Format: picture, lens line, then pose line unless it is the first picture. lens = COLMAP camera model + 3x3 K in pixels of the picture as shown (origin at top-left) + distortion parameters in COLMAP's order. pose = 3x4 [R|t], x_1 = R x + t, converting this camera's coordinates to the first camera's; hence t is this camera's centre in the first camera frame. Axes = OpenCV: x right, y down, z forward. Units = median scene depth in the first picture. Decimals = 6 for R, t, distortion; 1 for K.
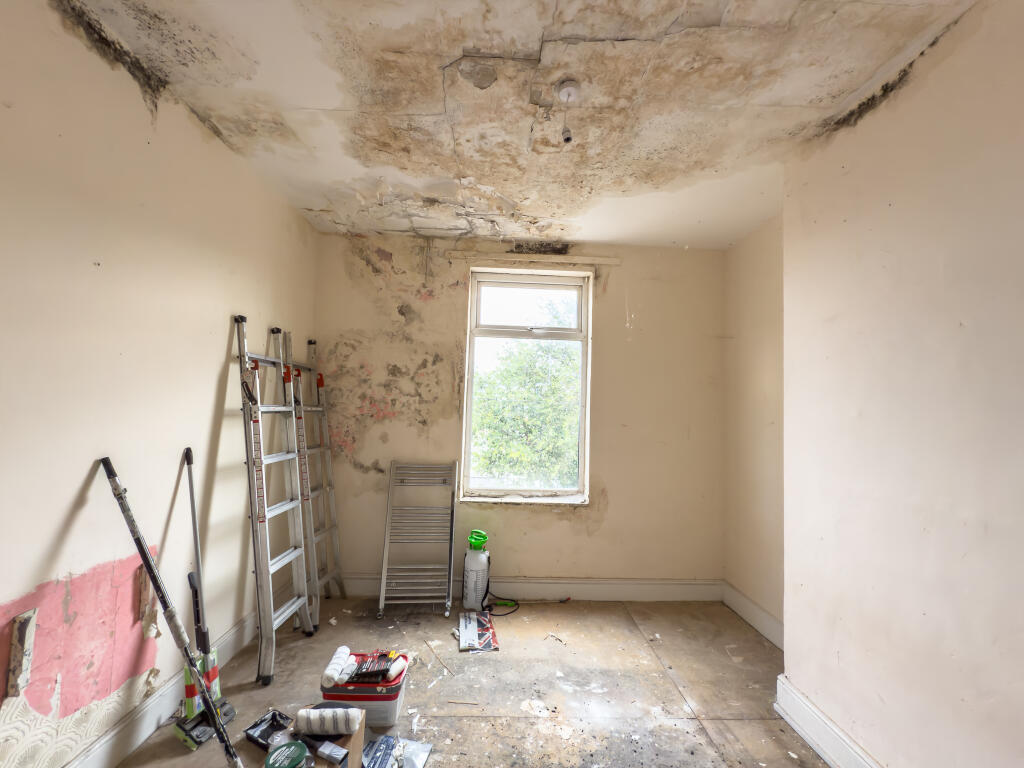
lens RADIAL K [[413.2, 0, 513.0], [0, 413.2, 386.4], [0, 0, 1]] dist [0.003651, 0.000231]
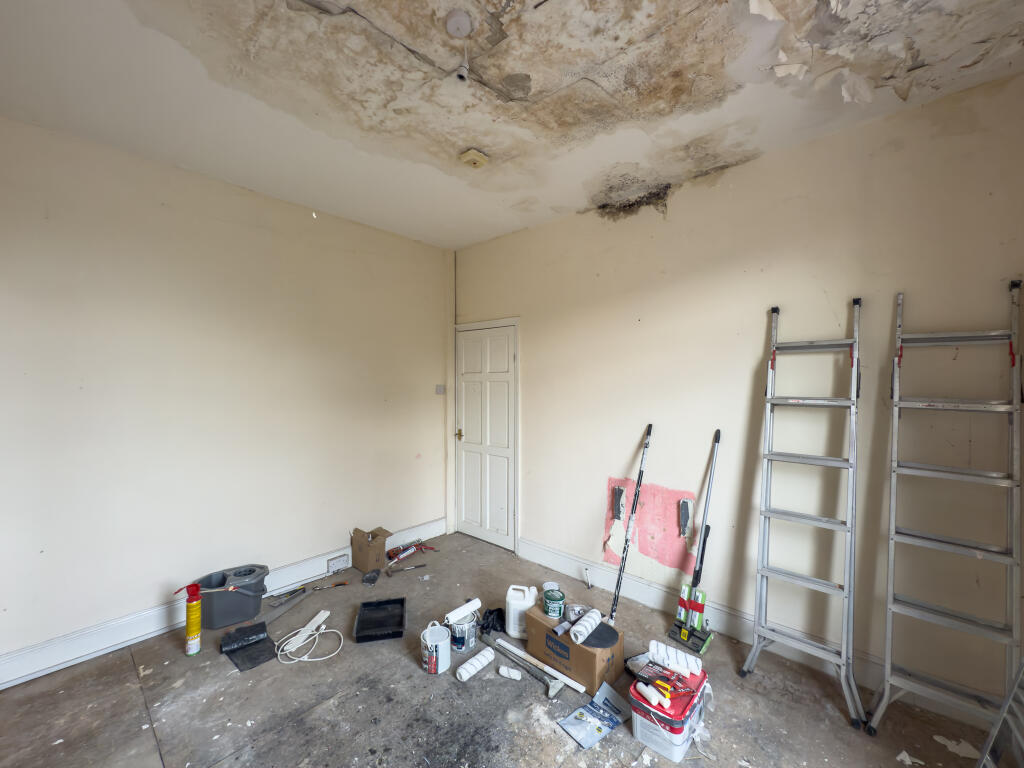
lens RADIAL K [[413.2, 0, 510.3], [0, 413.2, 386.9], [0, 0, 1]] dist [0.003651, 0.000231]
pose [[-0.696444, -0.027280, -0.717093, 0.668837], [0.009696, 0.998828, -0.047415, 0.082572], [0.717546, -0.039974, -0.695363, 1.671872]]
